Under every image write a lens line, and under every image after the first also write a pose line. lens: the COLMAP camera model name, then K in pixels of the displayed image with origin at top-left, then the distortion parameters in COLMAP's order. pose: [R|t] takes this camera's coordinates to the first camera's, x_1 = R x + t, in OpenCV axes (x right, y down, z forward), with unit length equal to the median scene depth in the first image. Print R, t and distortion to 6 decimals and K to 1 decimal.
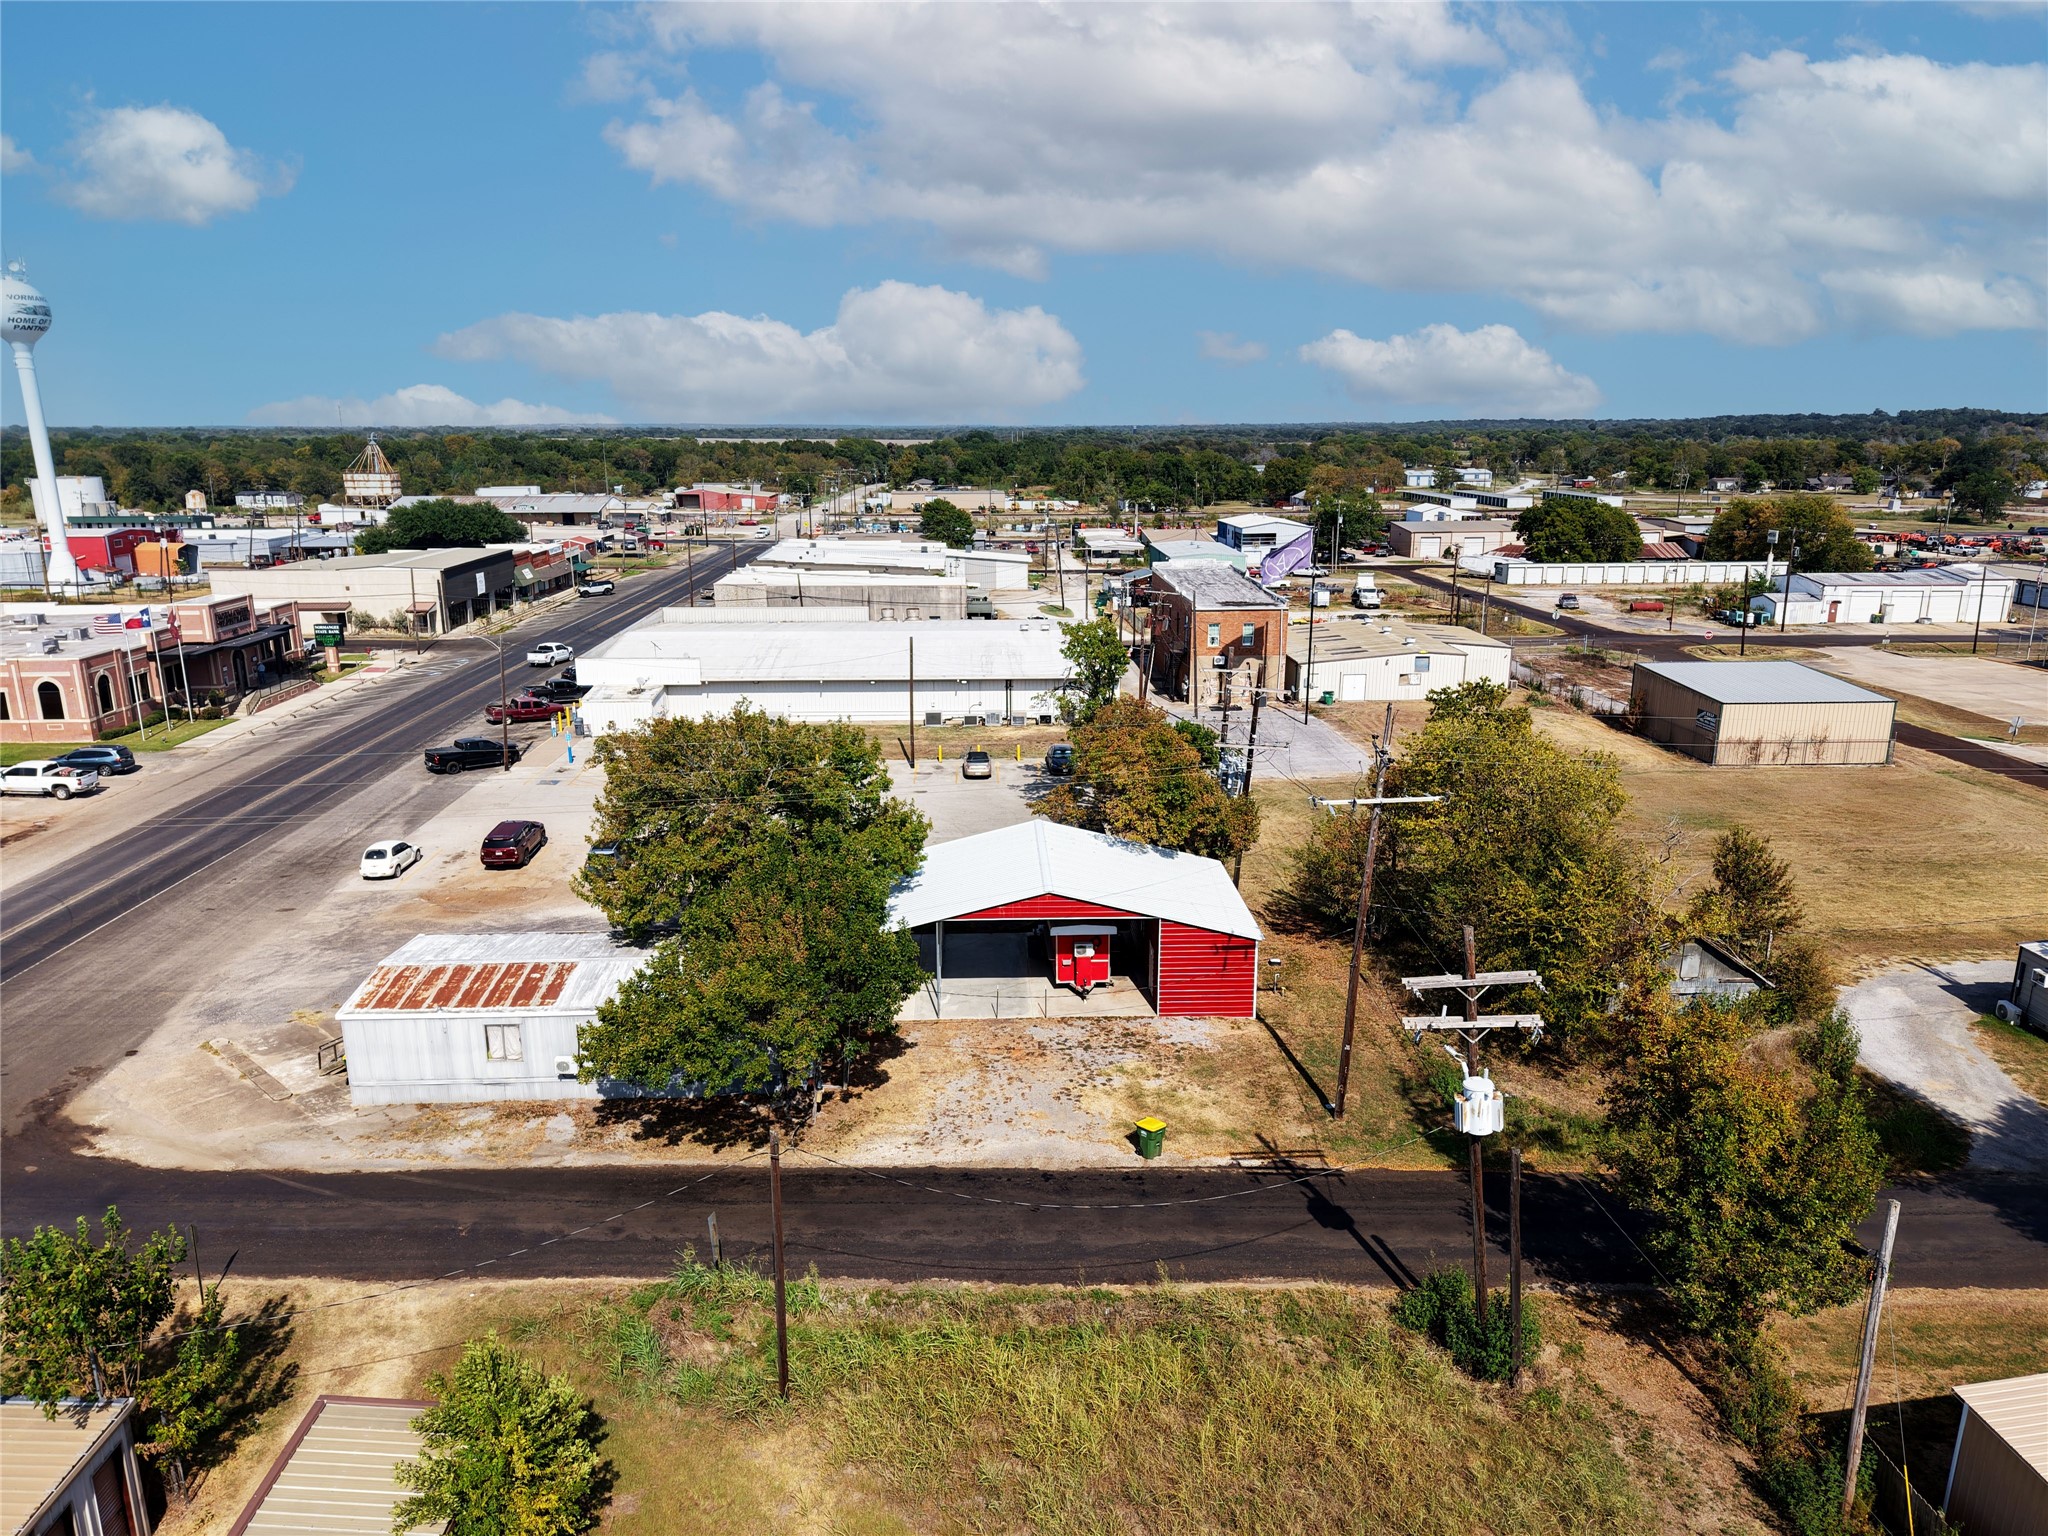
lens RADIAL K [[1364.2, 0, 1018.9], [0, 1364.2, 768.2], [0, 0, 1]] dist [0.030781, -0.023514]
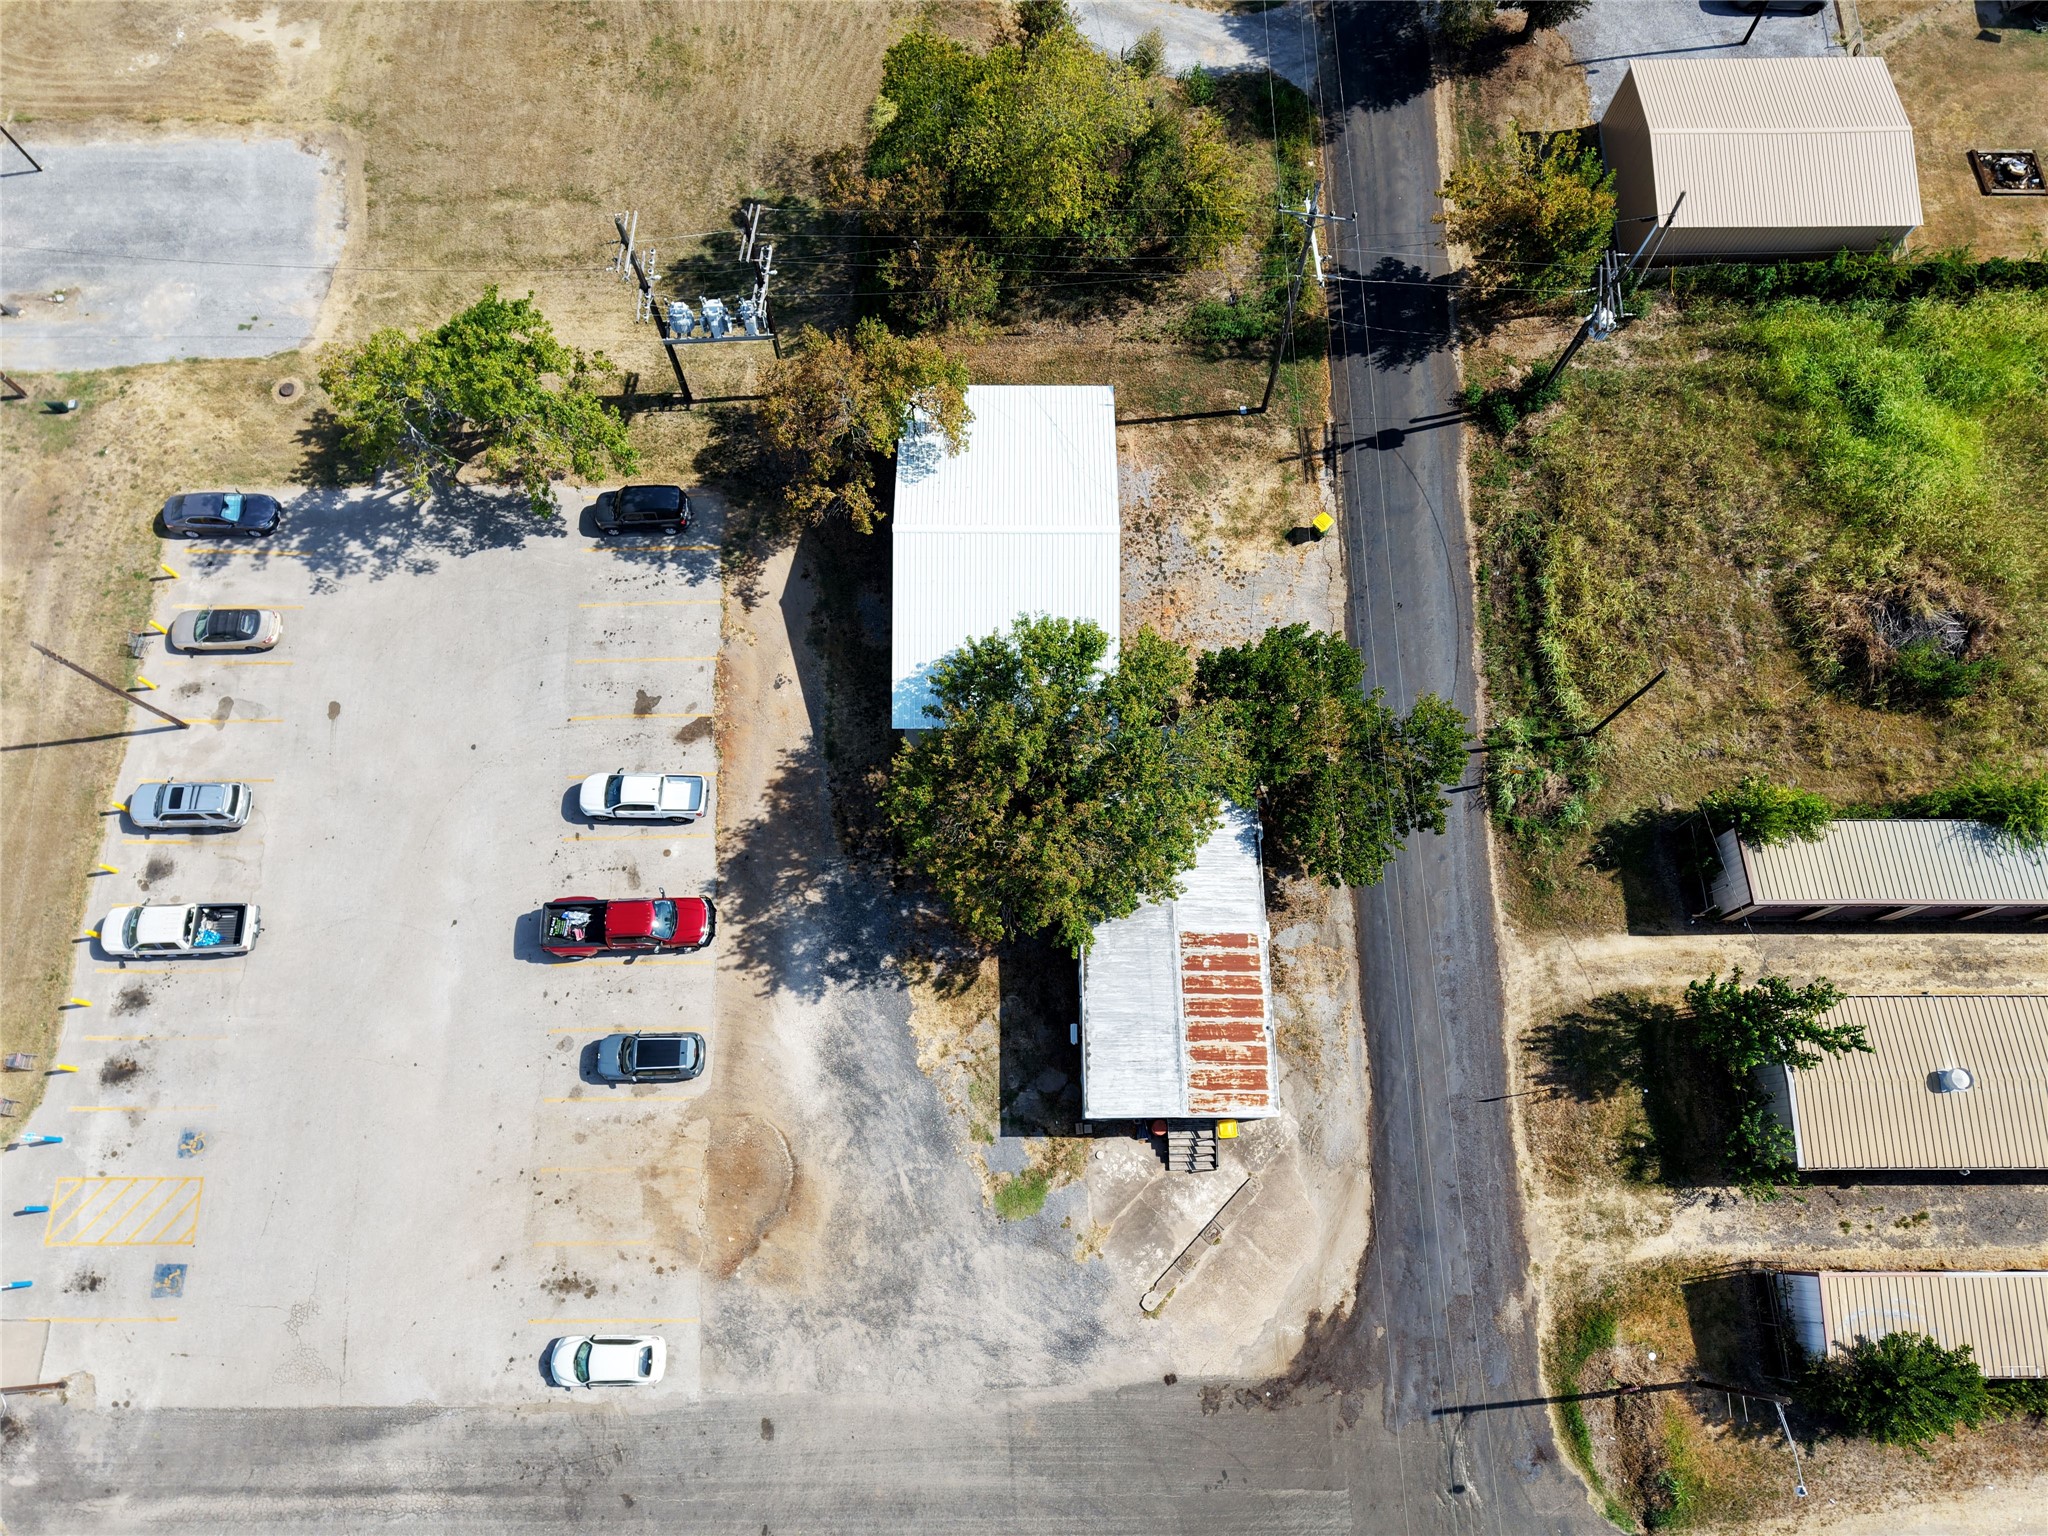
lens RADIAL K [[1430.1, 0, 1024.0], [0, 1430.1, 768.0], [0, 0, 1]] dist [0.028696, -0.024584]
pose [[0.034315, -0.945097, 0.324984, -0.561031], [0.239308, 0.323486, 0.915472, -0.961233], [-0.970337, 0.046357, 0.237269, 0.822893]]
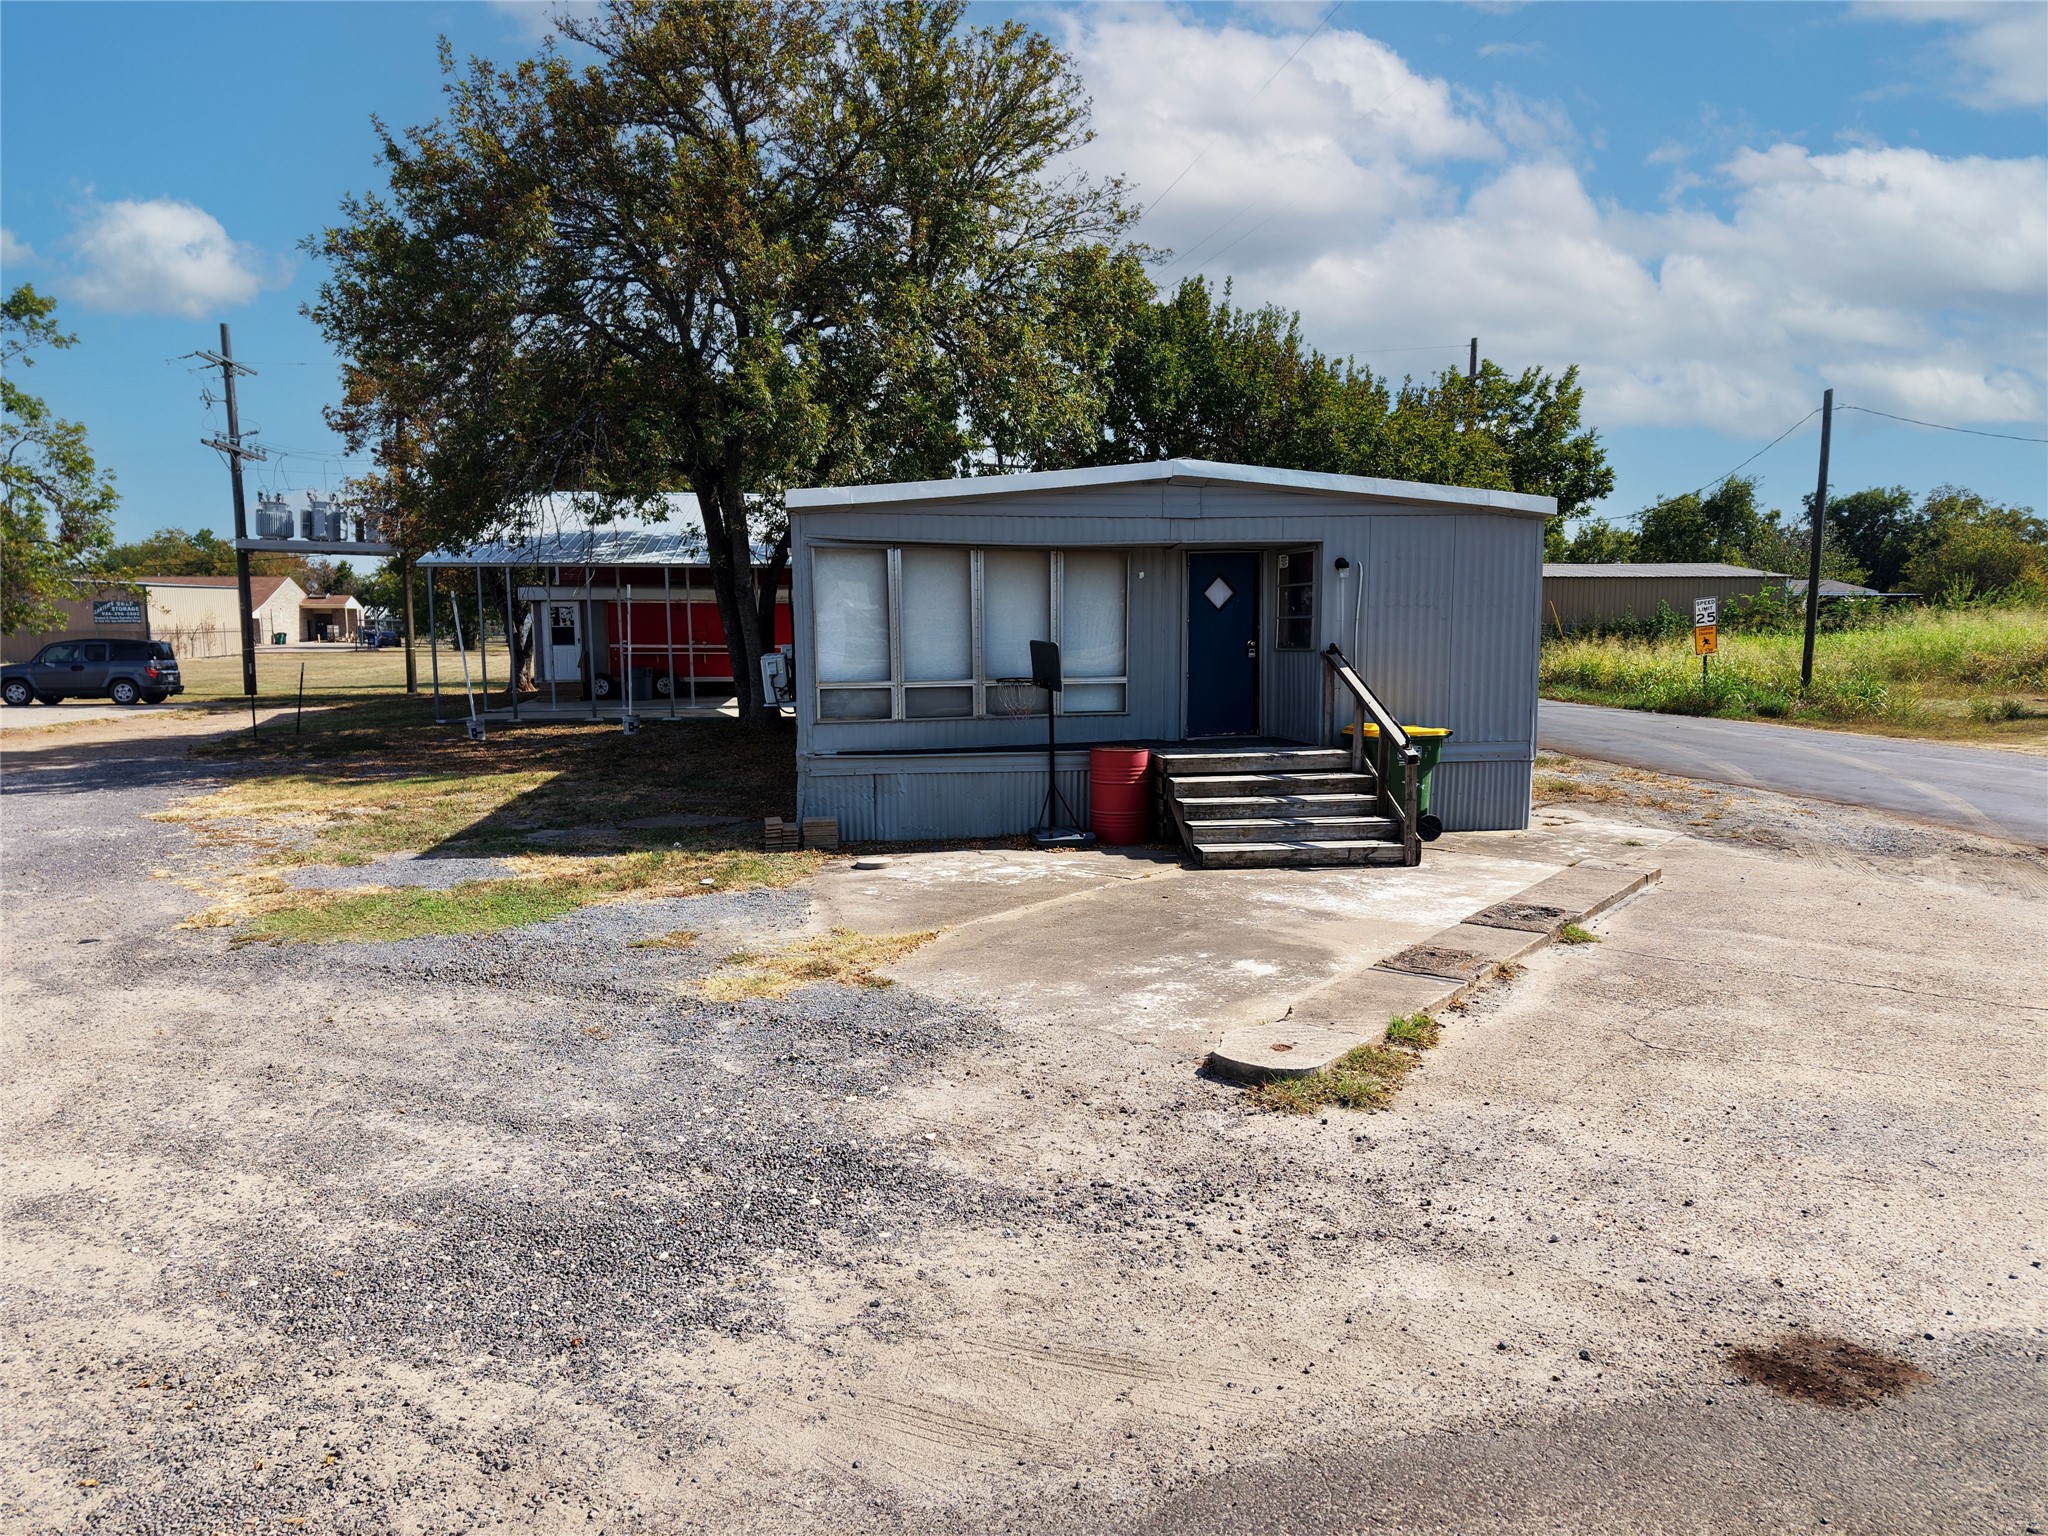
lens RADIAL K [[1364.2, 0, 1018.9], [0, 1364.2, 768.2], [0, 0, 1]] dist [0.030781, -0.023514]
pose [[-0.087900, -0.112620, 0.989743, -0.708873], [0.246679, 0.960180, 0.131164, 0.152109], [-0.965103, 0.255678, -0.056619, 1.033035]]
